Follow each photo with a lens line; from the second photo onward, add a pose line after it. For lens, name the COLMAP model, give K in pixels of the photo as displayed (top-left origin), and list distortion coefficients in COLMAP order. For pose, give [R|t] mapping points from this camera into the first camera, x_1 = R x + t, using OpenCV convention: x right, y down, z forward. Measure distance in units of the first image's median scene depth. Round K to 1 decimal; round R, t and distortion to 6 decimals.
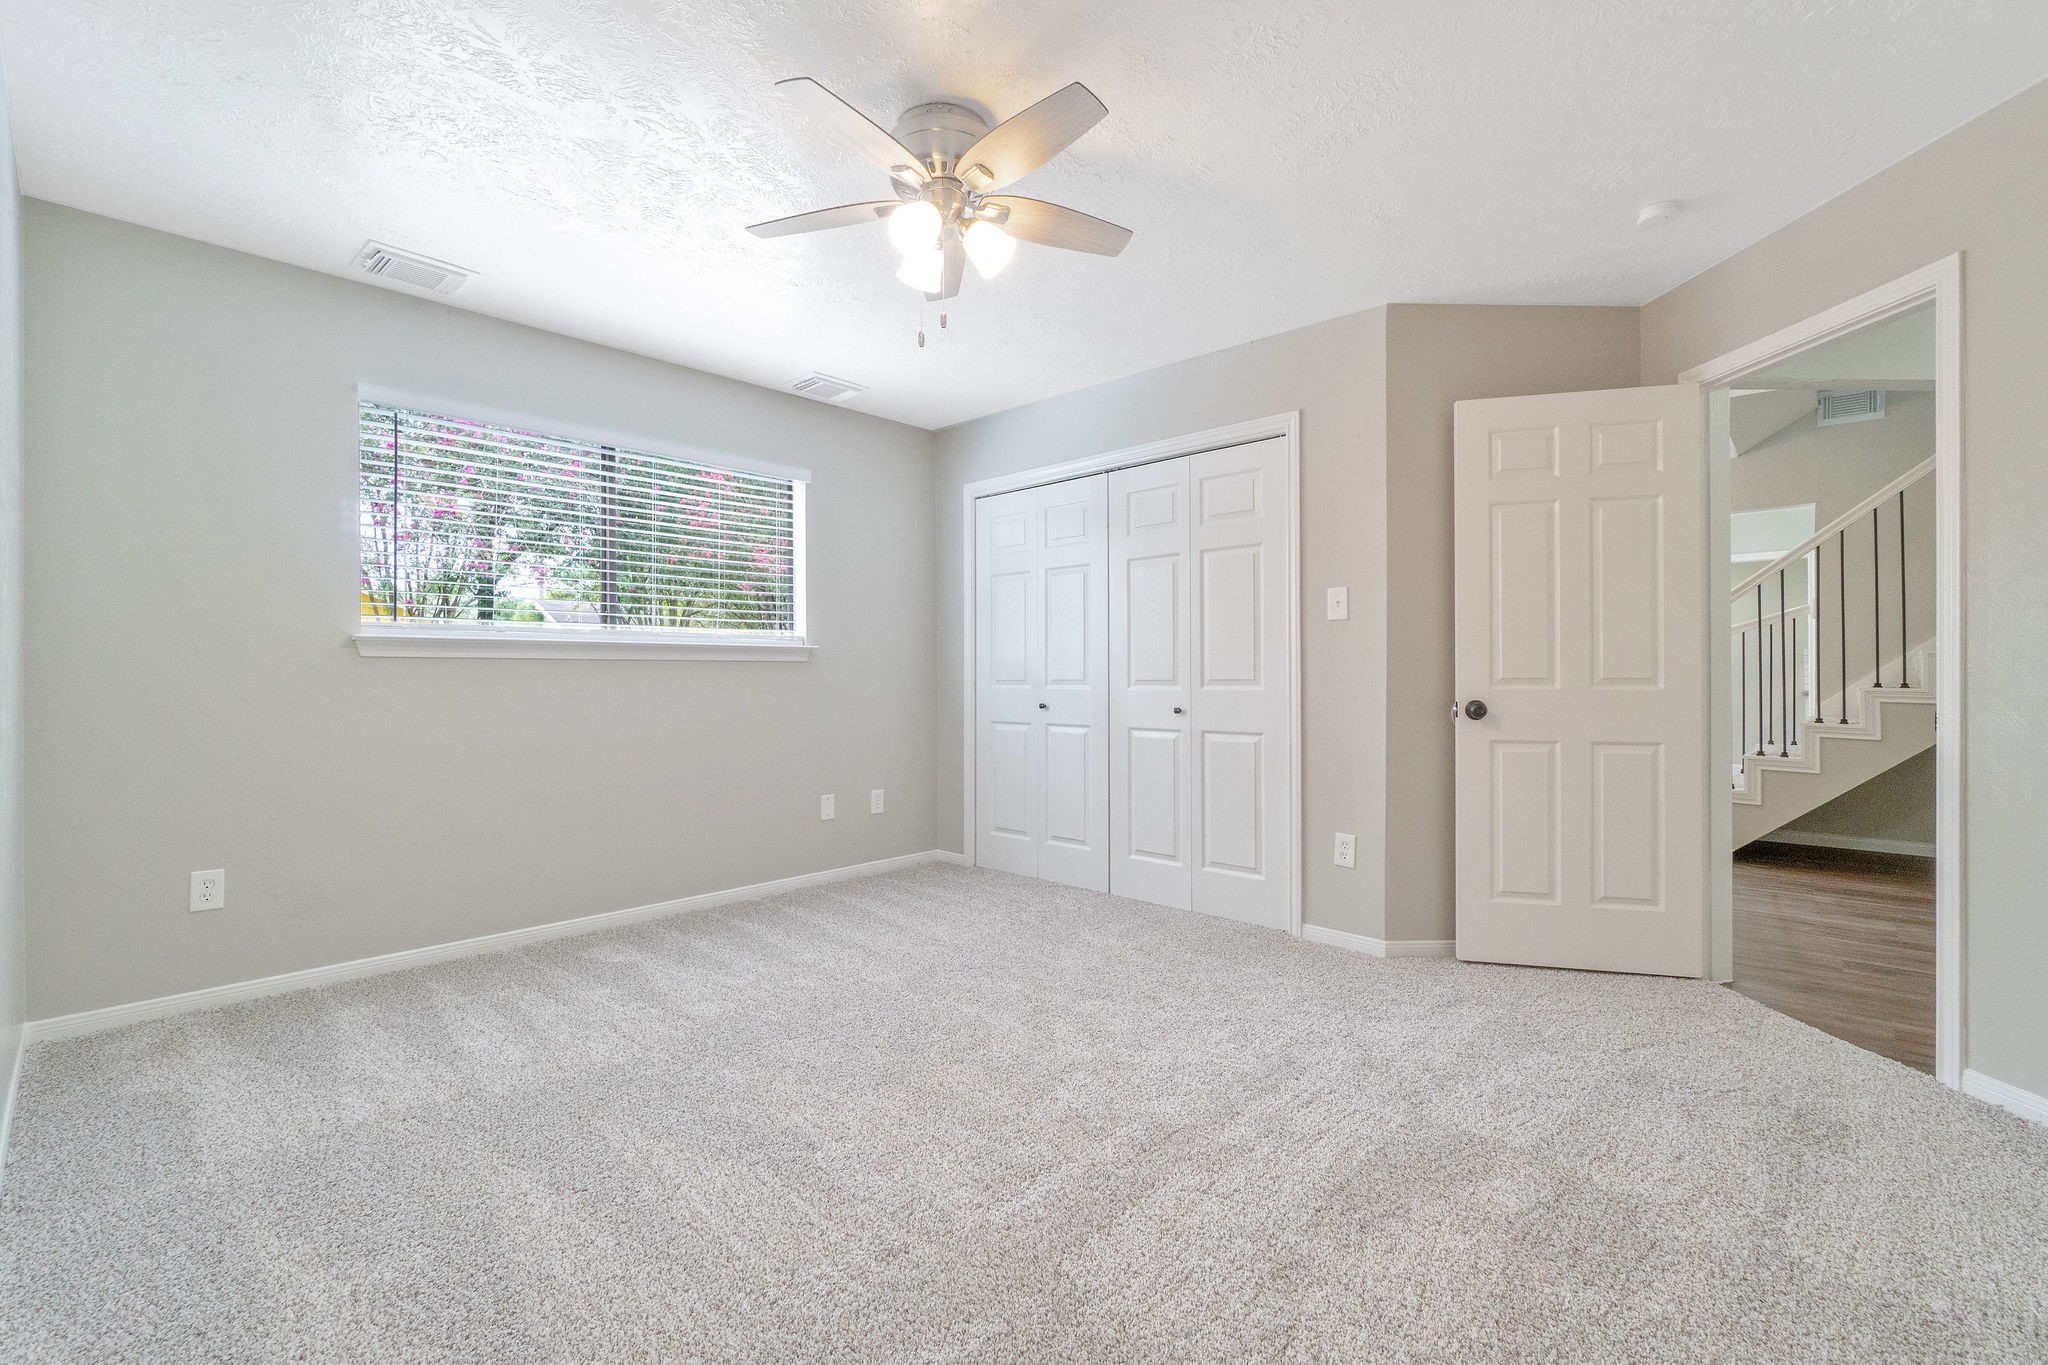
lens RADIAL K [[865.7, 0, 1028.2], [0, 865.7, 667.9], [0, 0, 1]] dist [-0.002266, -0.000320]
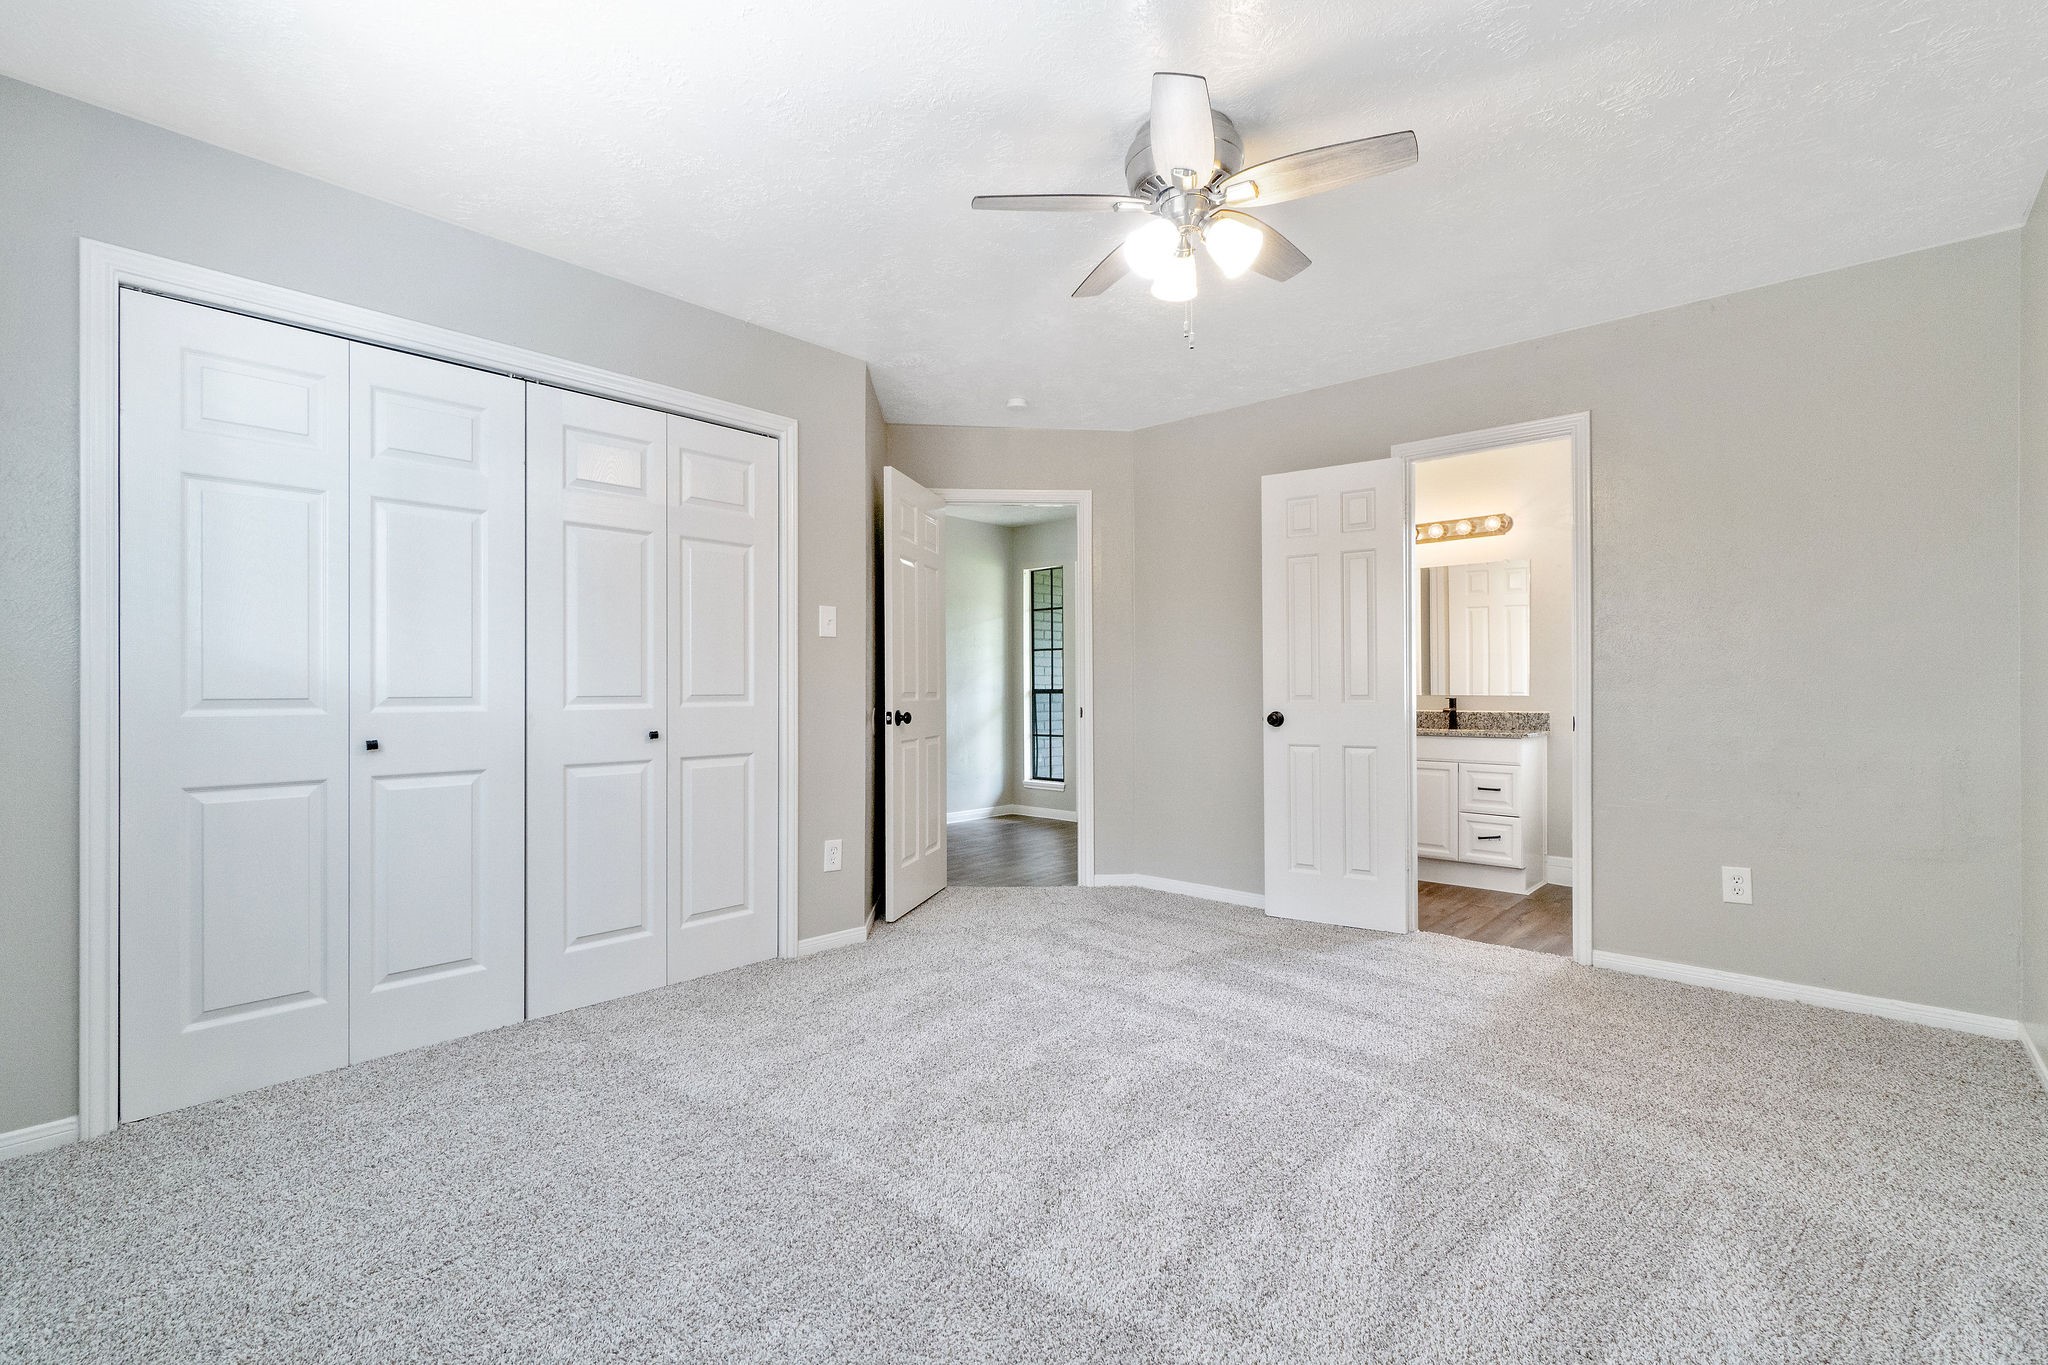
lens RADIAL K [[877.7, 0, 1018.2], [0, 877.7, 680.1], [0, 0, 1]] dist [-0.002409, -0.000251]
pose [[0.002514, 0.016914, 0.999854, -0.625093], [-0.002975, 0.999853, -0.016906, 0.012888], [-0.999992, -0.002932, 0.002564, 0.683481]]
